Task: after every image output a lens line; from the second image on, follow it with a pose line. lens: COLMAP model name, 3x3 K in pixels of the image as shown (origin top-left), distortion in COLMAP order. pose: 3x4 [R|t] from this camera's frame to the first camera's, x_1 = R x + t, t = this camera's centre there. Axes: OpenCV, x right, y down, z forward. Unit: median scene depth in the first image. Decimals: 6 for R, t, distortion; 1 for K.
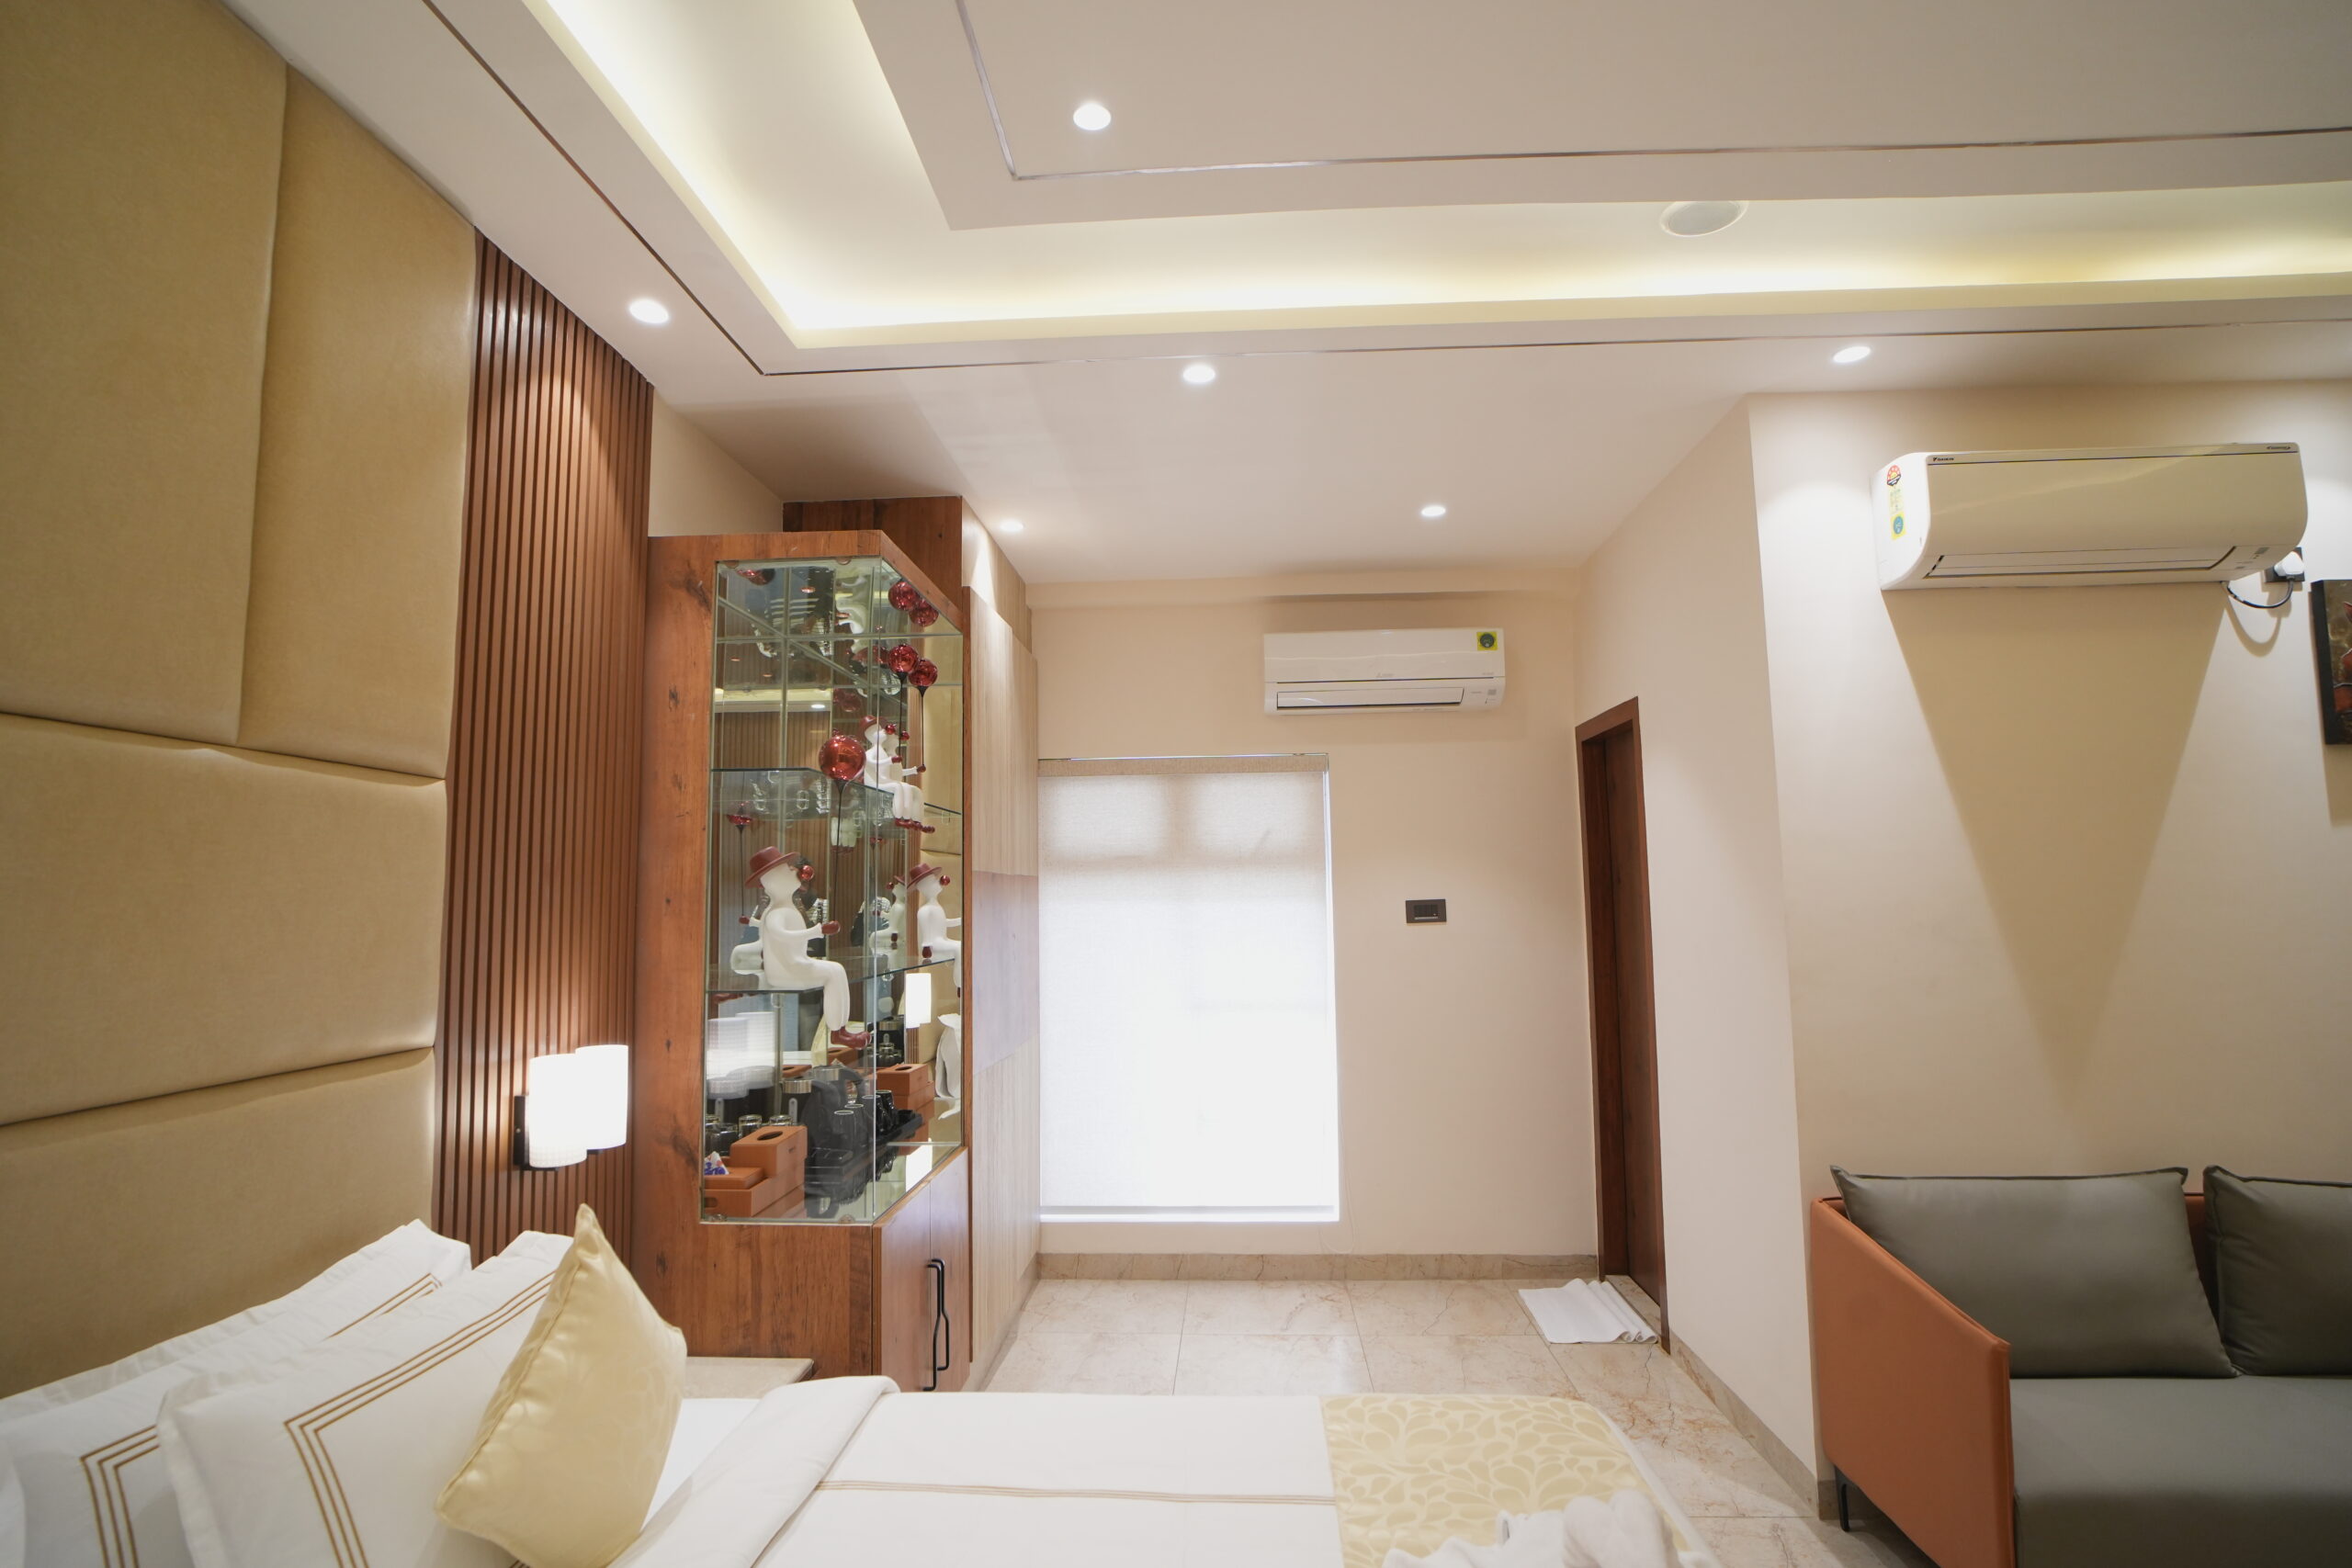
lens RADIAL K [[1214.6, 0, 1167.3], [0, 1214.6, 772.4], [0, 0, 1]] dist [-0.049480, 0.025377]
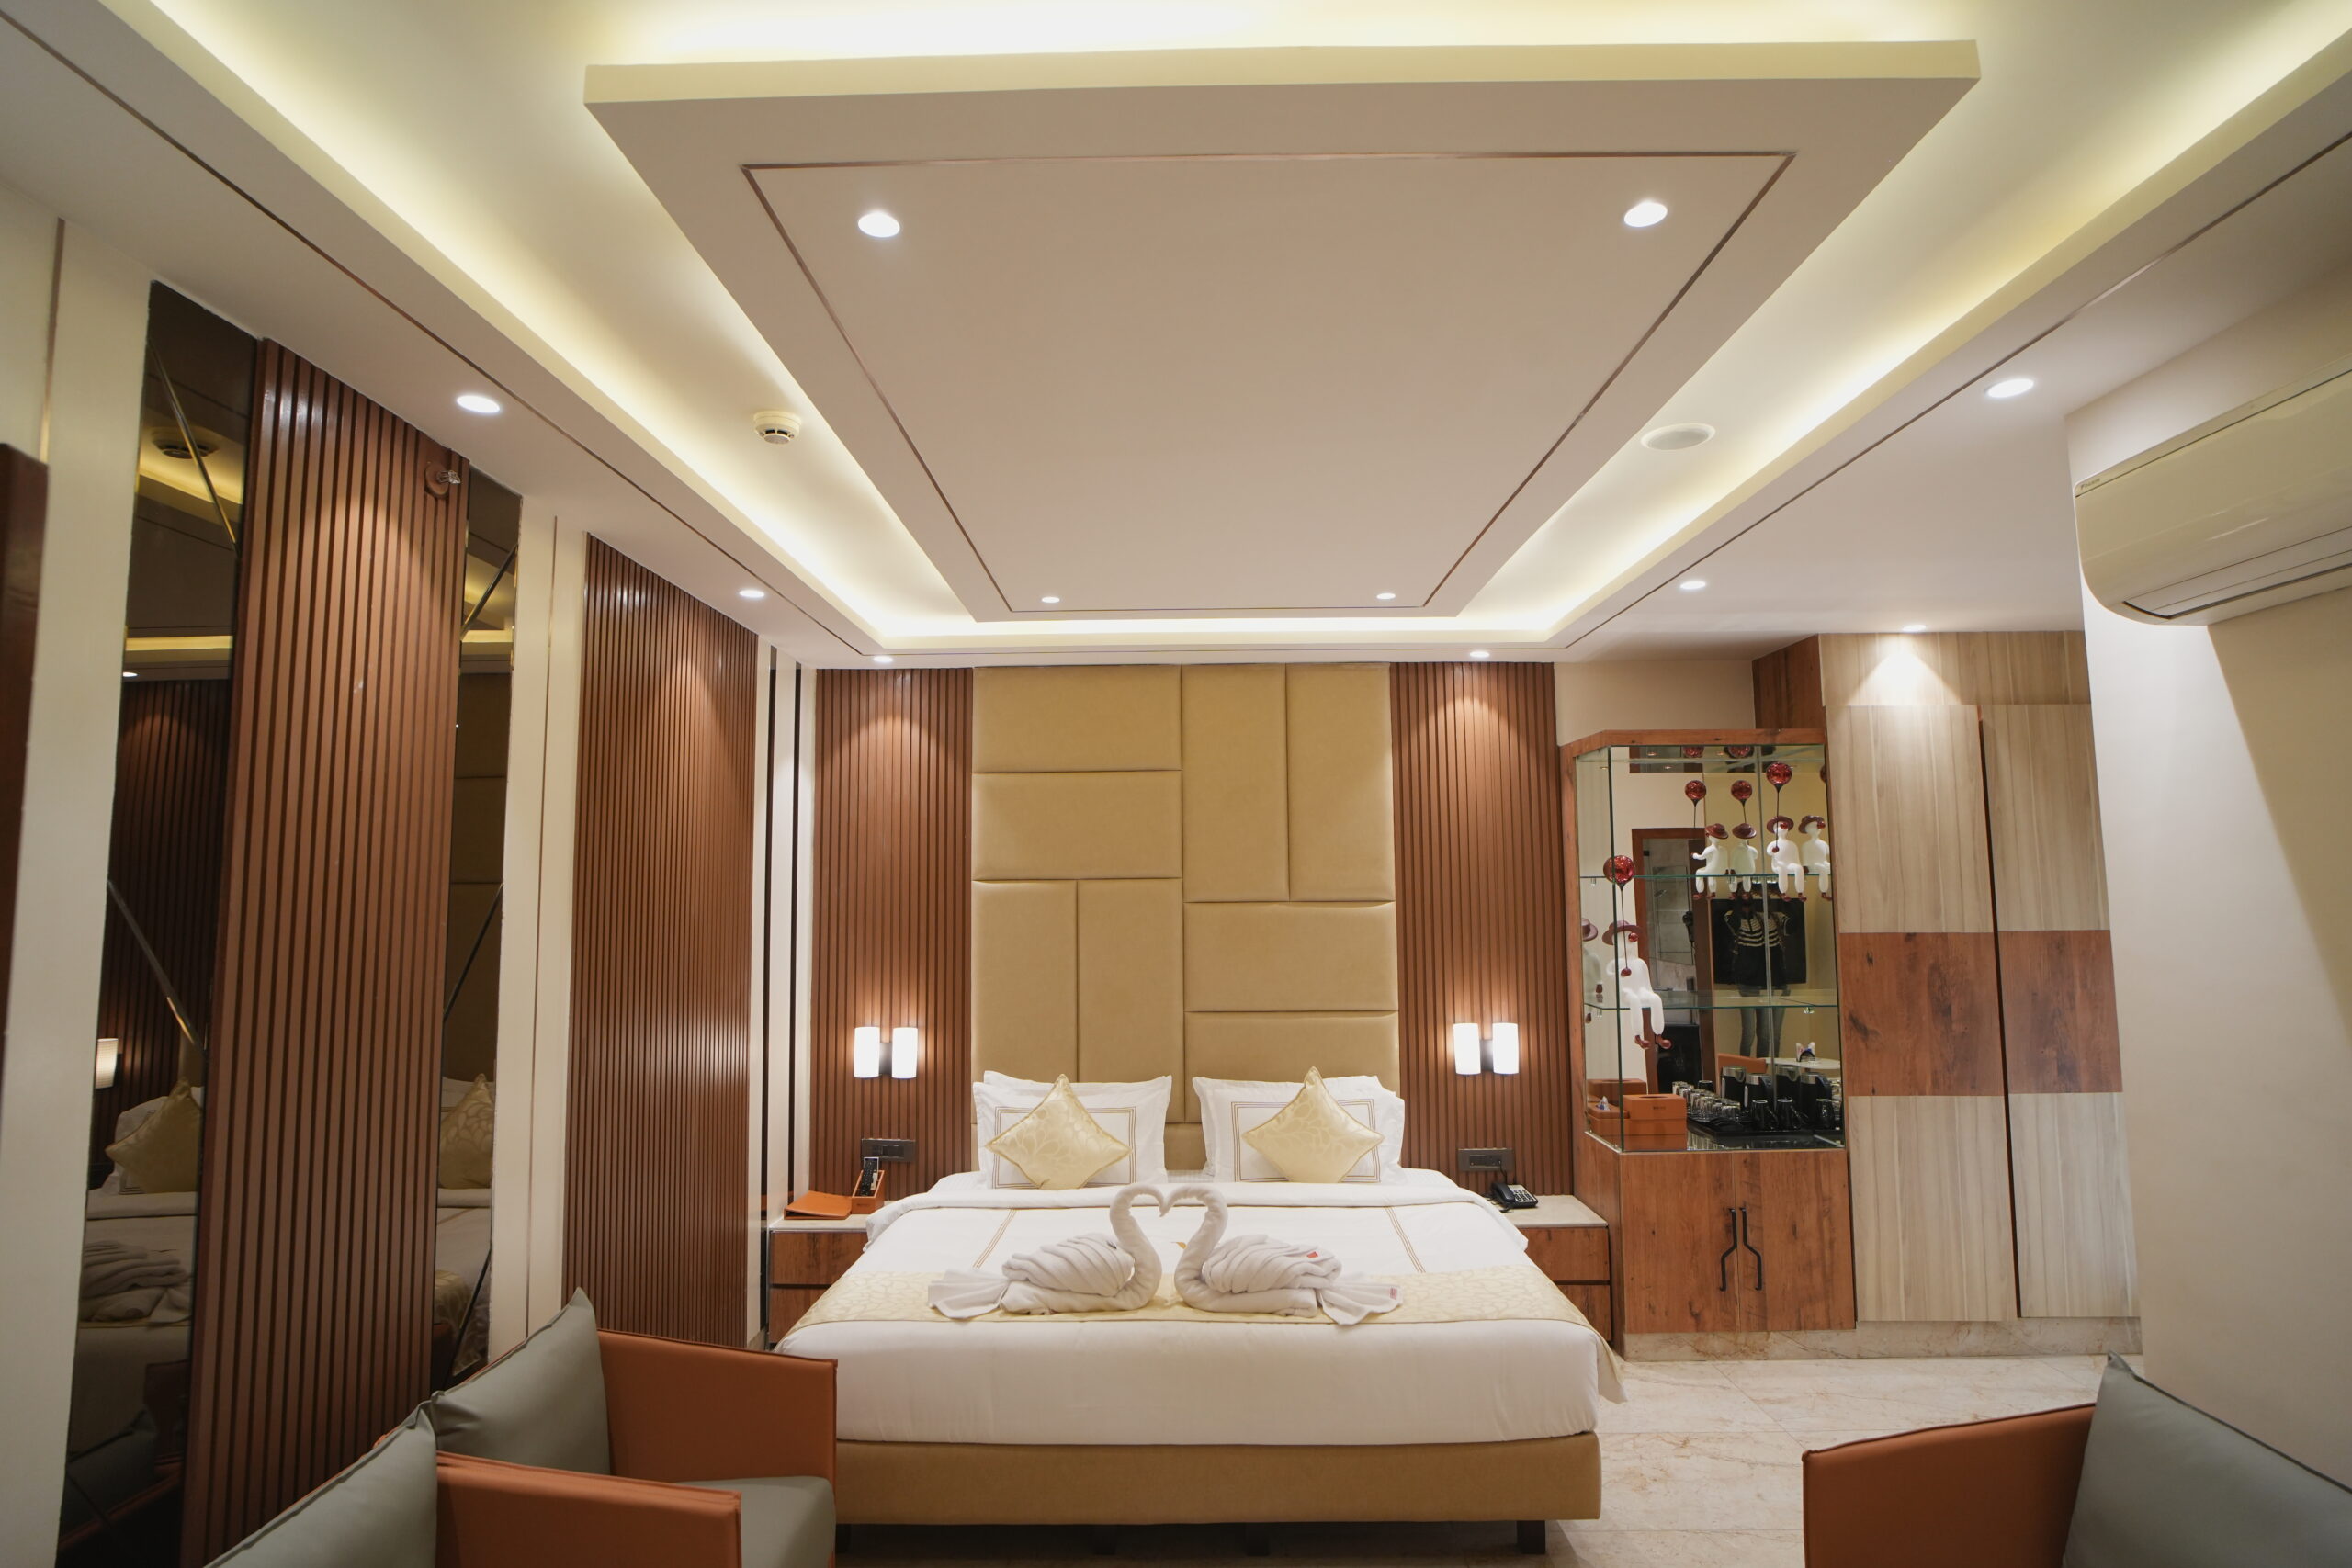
lens RADIAL K [[1214.6, 0, 1174.0], [0, 1214.6, 776.1], [0, 0, 1]] dist [-0.049480, 0.025377]
pose [[0.042613, -0.082078, -0.995715, 1.328588], [0.108572, 0.991098, -0.077051, -0.075077], [0.993175, -0.104824, 0.051145, 0.329390]]
